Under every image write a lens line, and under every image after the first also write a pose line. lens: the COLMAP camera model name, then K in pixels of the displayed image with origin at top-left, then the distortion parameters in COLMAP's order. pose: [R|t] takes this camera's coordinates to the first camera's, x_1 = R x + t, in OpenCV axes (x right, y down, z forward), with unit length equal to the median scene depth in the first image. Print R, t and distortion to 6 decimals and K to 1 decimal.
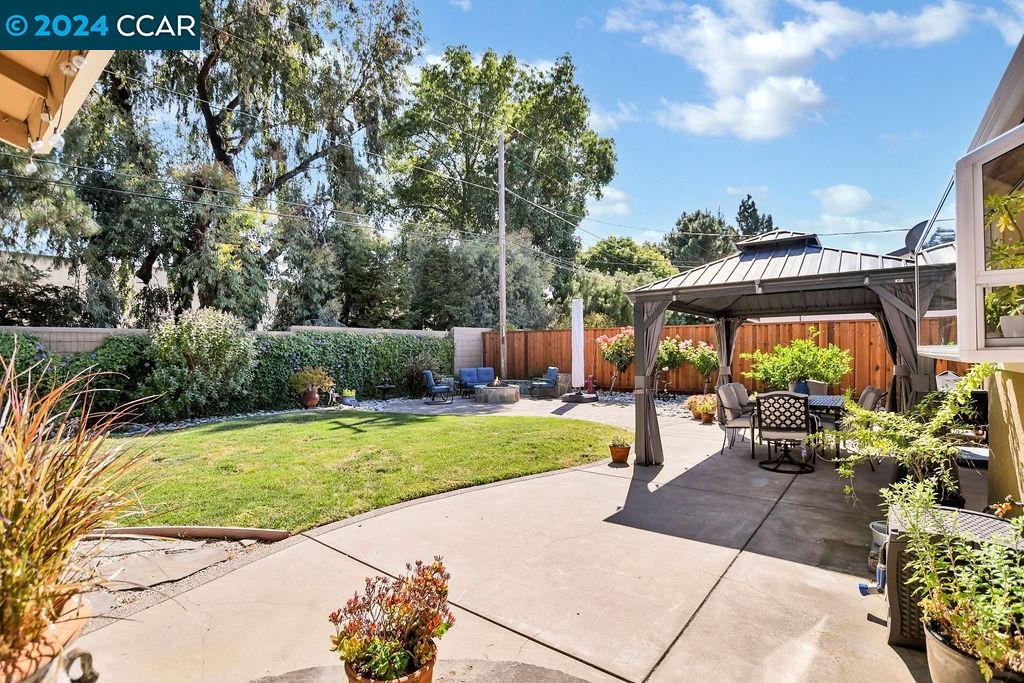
lens RADIAL K [[472.4, 0, 515.3], [0, 472.4, 348.9], [0, 0, 1]] dist [-0.021397, -0.000372]
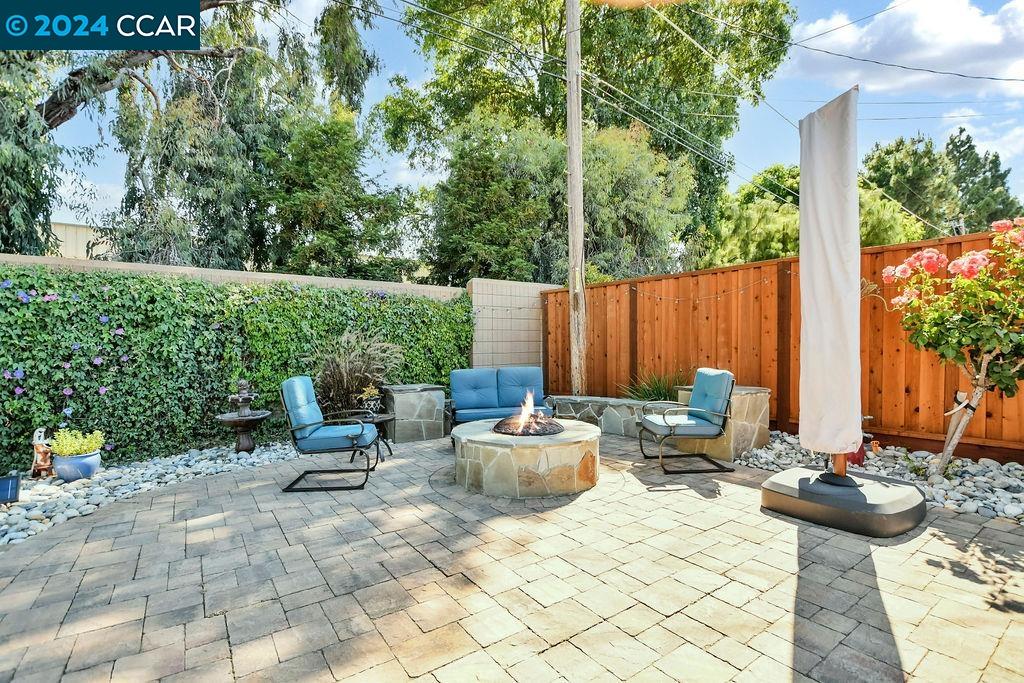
lens RADIAL K [[482.2, 0, 523.0], [0, 482.2, 344.6], [0, 0, 1]] dist [-0.020450, 0.000971]
pose [[0.973898, -0.001771, -0.226979, 0.025724], [0.001662, 0.999998, -0.000673, 0.020698], [0.226980, 0.000278, 0.973899, 0.587206]]
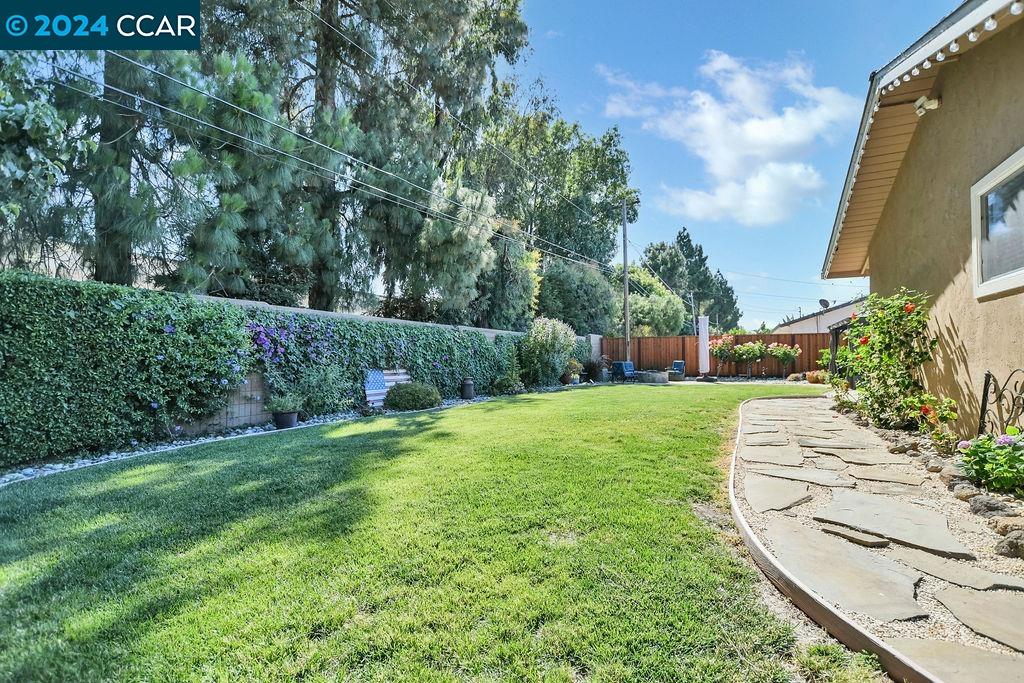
lens RADIAL K [[482.2, 0, 523.0], [0, 482.2, 344.6], [0, 0, 1]] dist [-0.020450, 0.000971]
pose [[0.976505, 0.007848, 0.215350, -0.656320], [-0.000349, 0.999393, -0.034839, 0.035556], [-0.215492, 0.033946, 0.975915, -0.346115]]
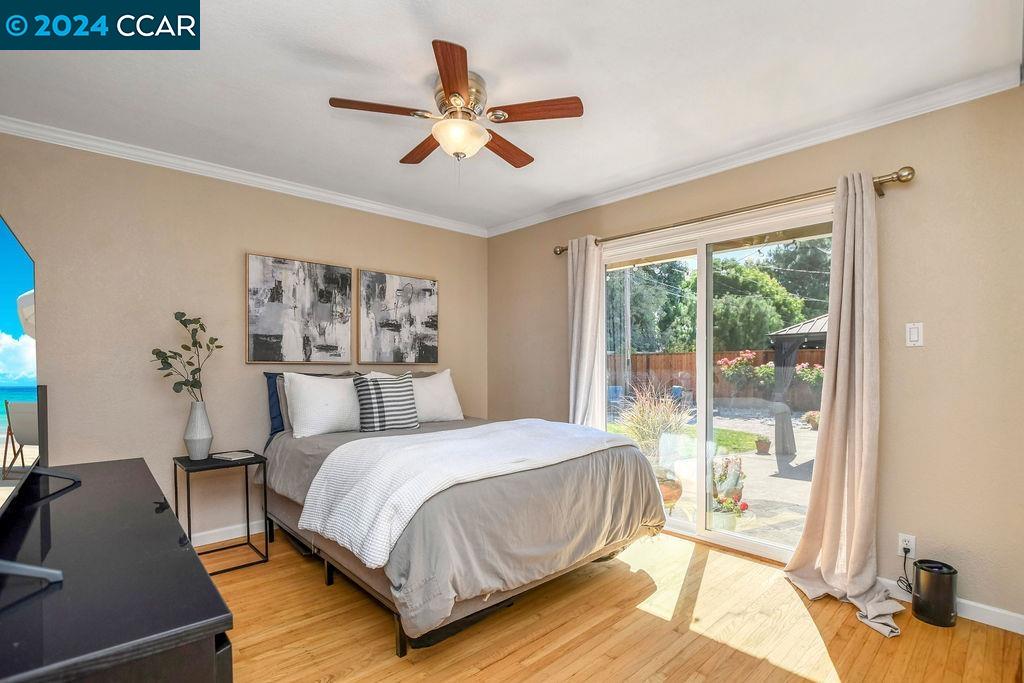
lens RADIAL K [[480.3, 0, 514.8], [0, 480.3, 370.2], [0, 0, 1]] dist [-0.022640, -0.000095]
pose [[0.985167, 0.001602, -0.171591, -0.098804], [-0.000095, 0.999961, 0.008793, -0.008966], [0.171598, -0.008646, 0.985129, -0.201338]]
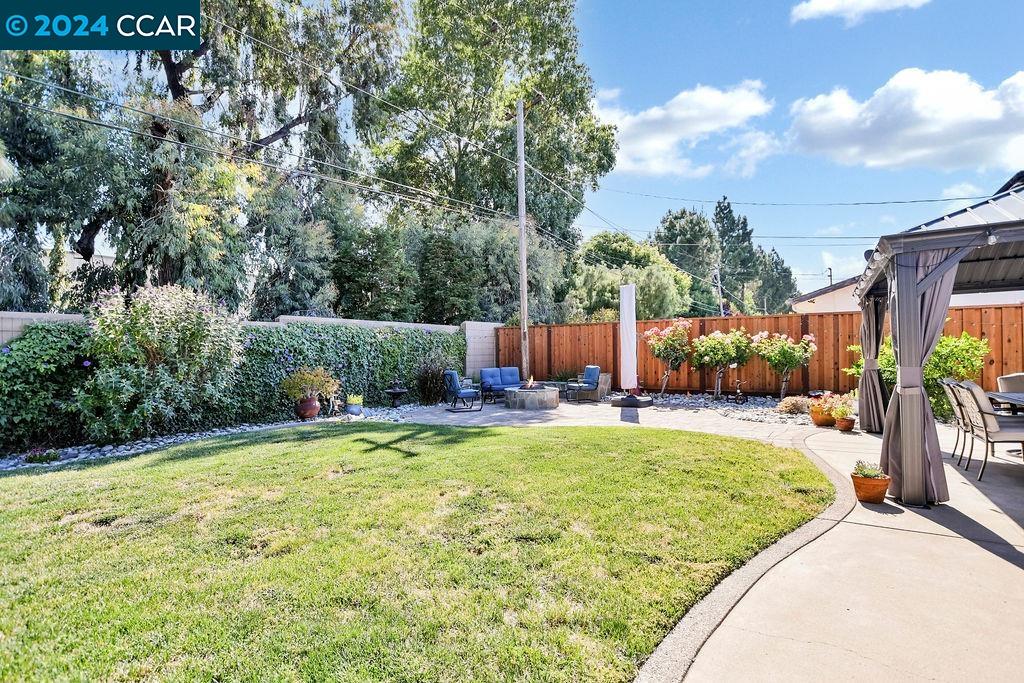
lens RADIAL K [[472.4, 0, 515.3], [0, 472.4, 348.9], [0, 0, 1]] dist [-0.021397, -0.000372]
pose [[0.997119, -0.004801, 0.075695, -0.110814], [0.005341, 0.999962, -0.006935, 0.011860], [-0.075659, 0.007319, 0.997107, 0.142172]]
